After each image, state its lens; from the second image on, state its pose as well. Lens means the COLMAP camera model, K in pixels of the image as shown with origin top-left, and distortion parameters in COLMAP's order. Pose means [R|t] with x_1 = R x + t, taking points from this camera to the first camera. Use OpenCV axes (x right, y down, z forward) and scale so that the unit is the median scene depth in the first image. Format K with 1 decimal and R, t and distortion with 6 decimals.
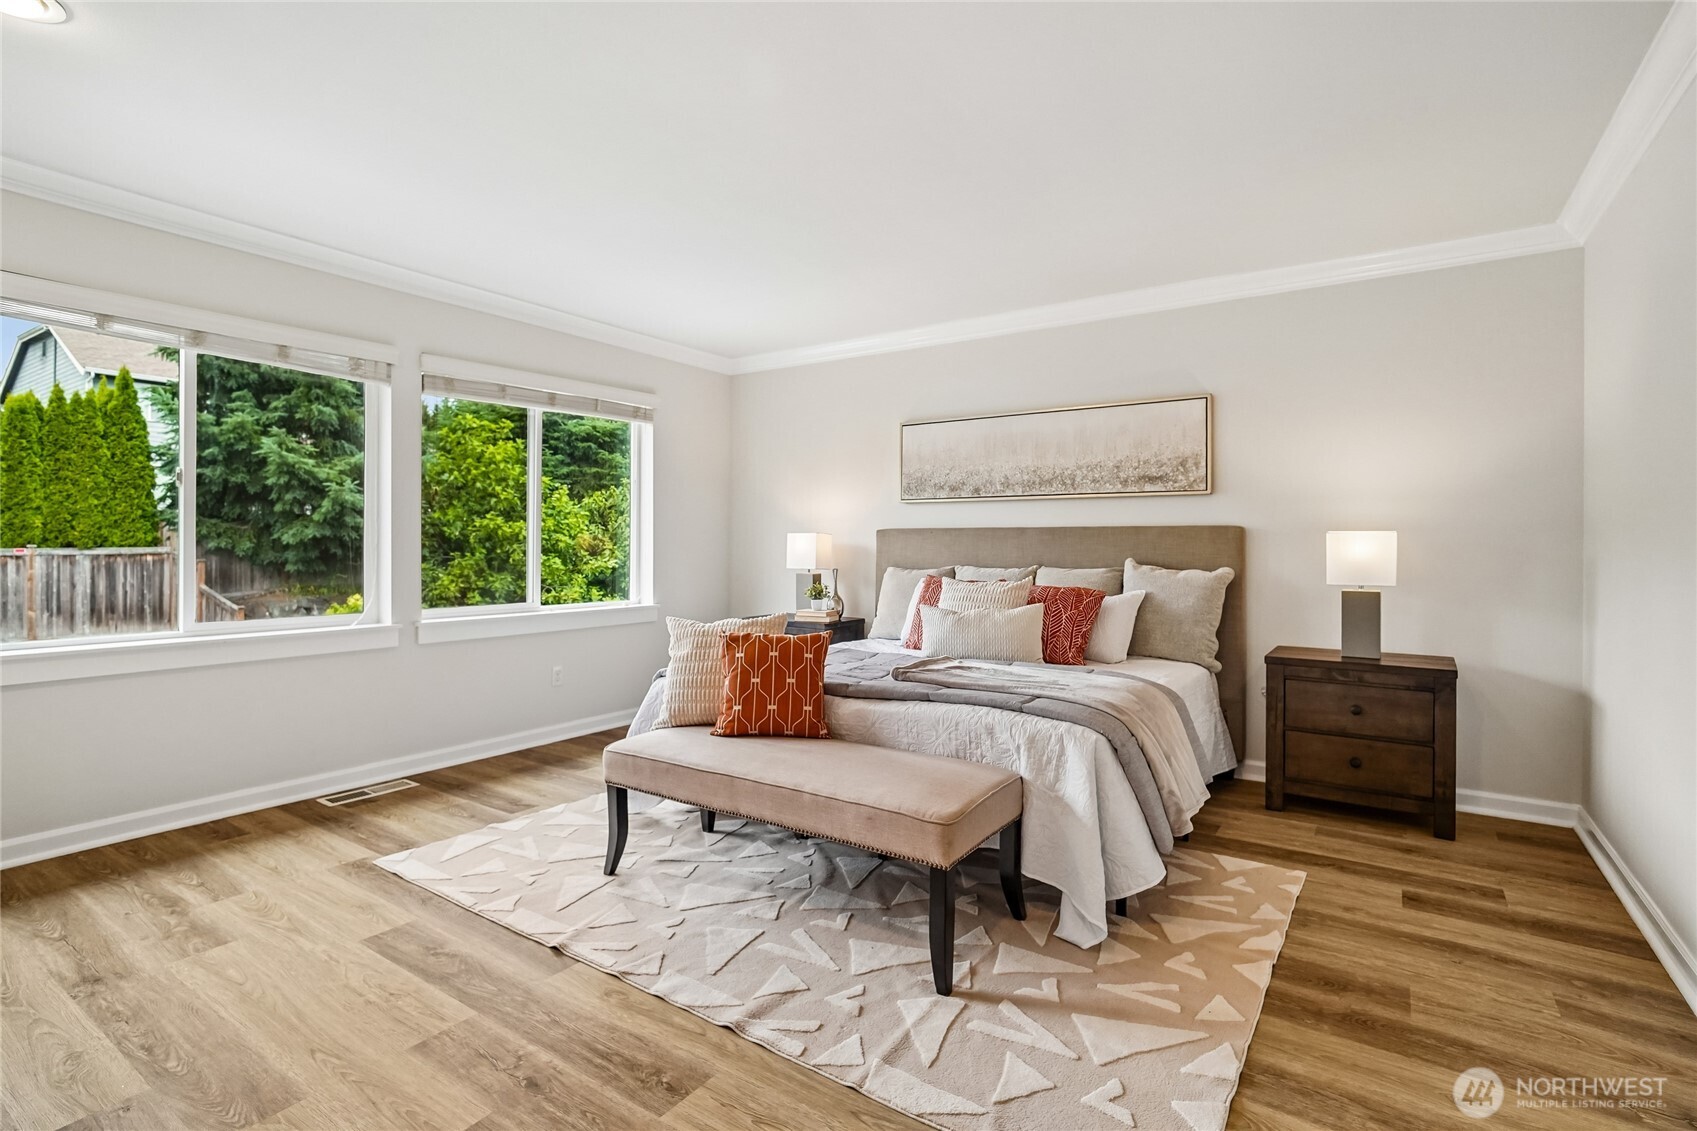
lens RADIAL K [[797.5, 0, 850.4], [0, 797.5, 548.1], [0, 0, 1]] dist [-0.001020, 0.000758]
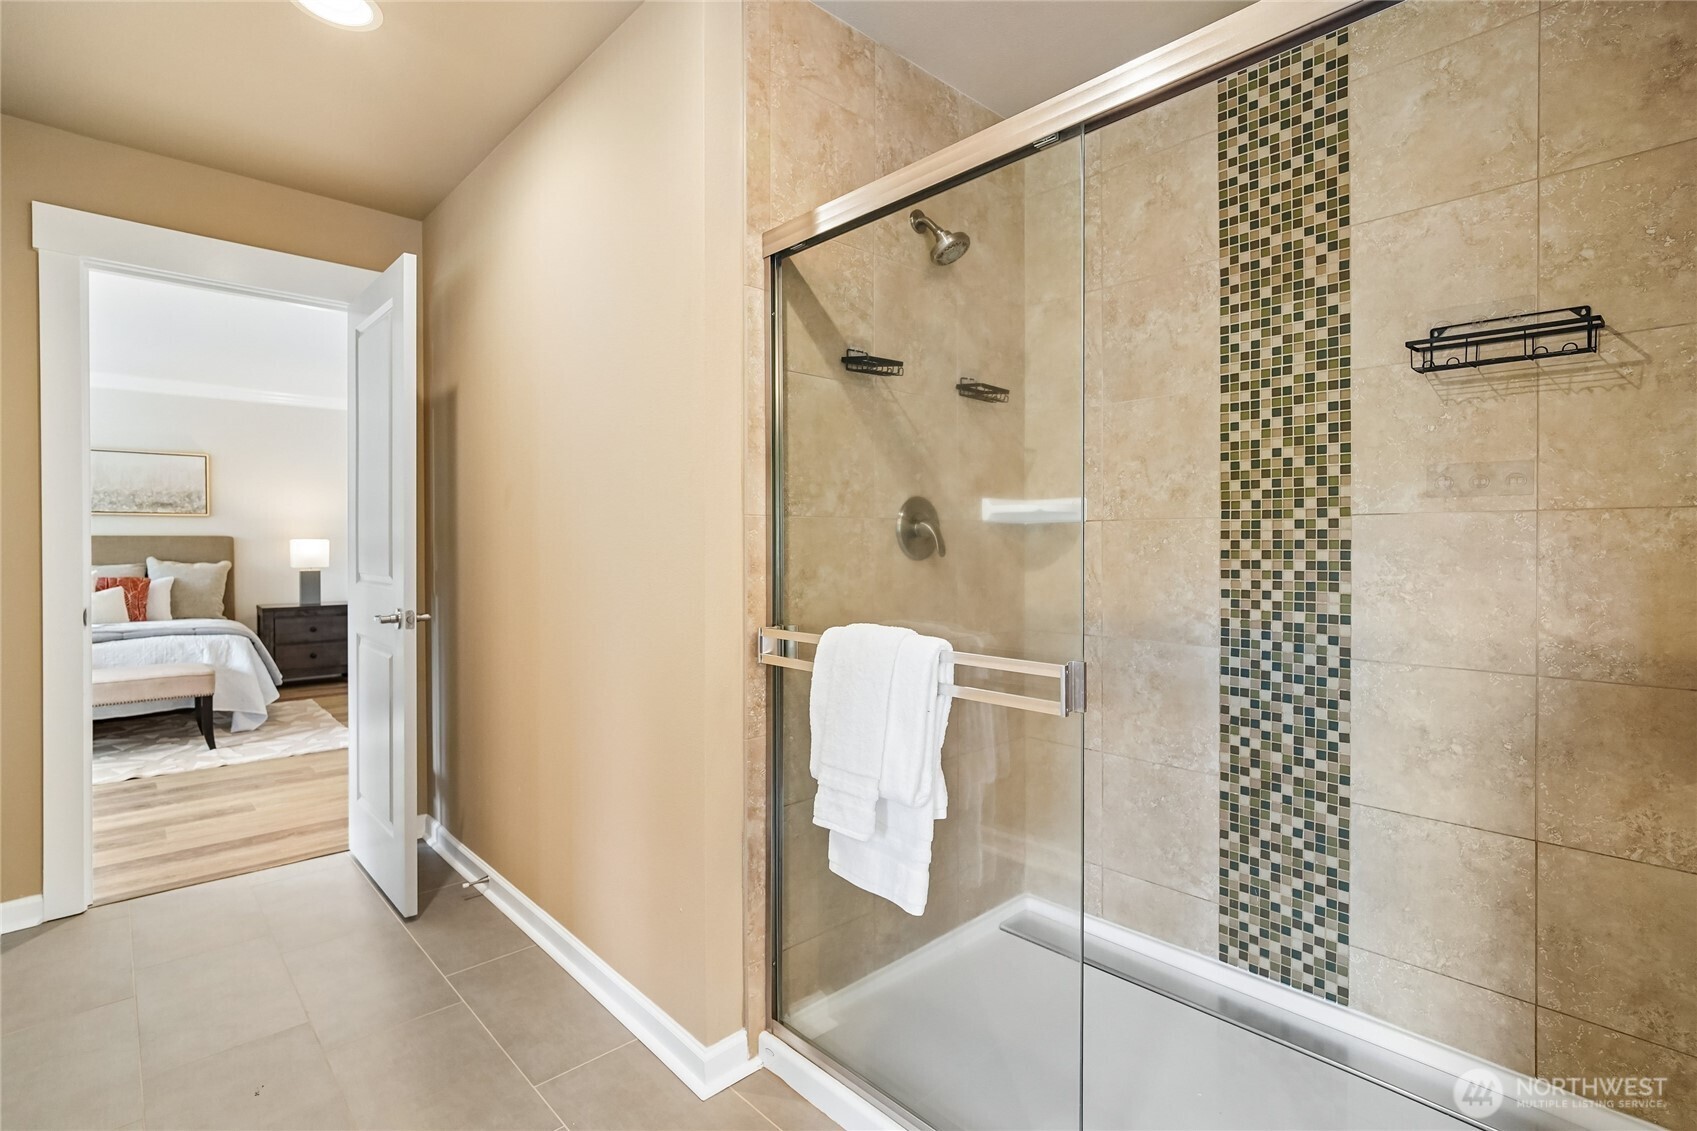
lens RADIAL K [[797.5, 0, 848.9], [0, 797.5, 551.7], [0, 0, 1]] dist [-0.001020, 0.000758]
pose [[0.208303, -0.009700, 0.978016, -0.914627], [0.008486, 0.999931, 0.008110, 0.001981], [-0.978028, 0.006610, 0.208371, -0.648099]]
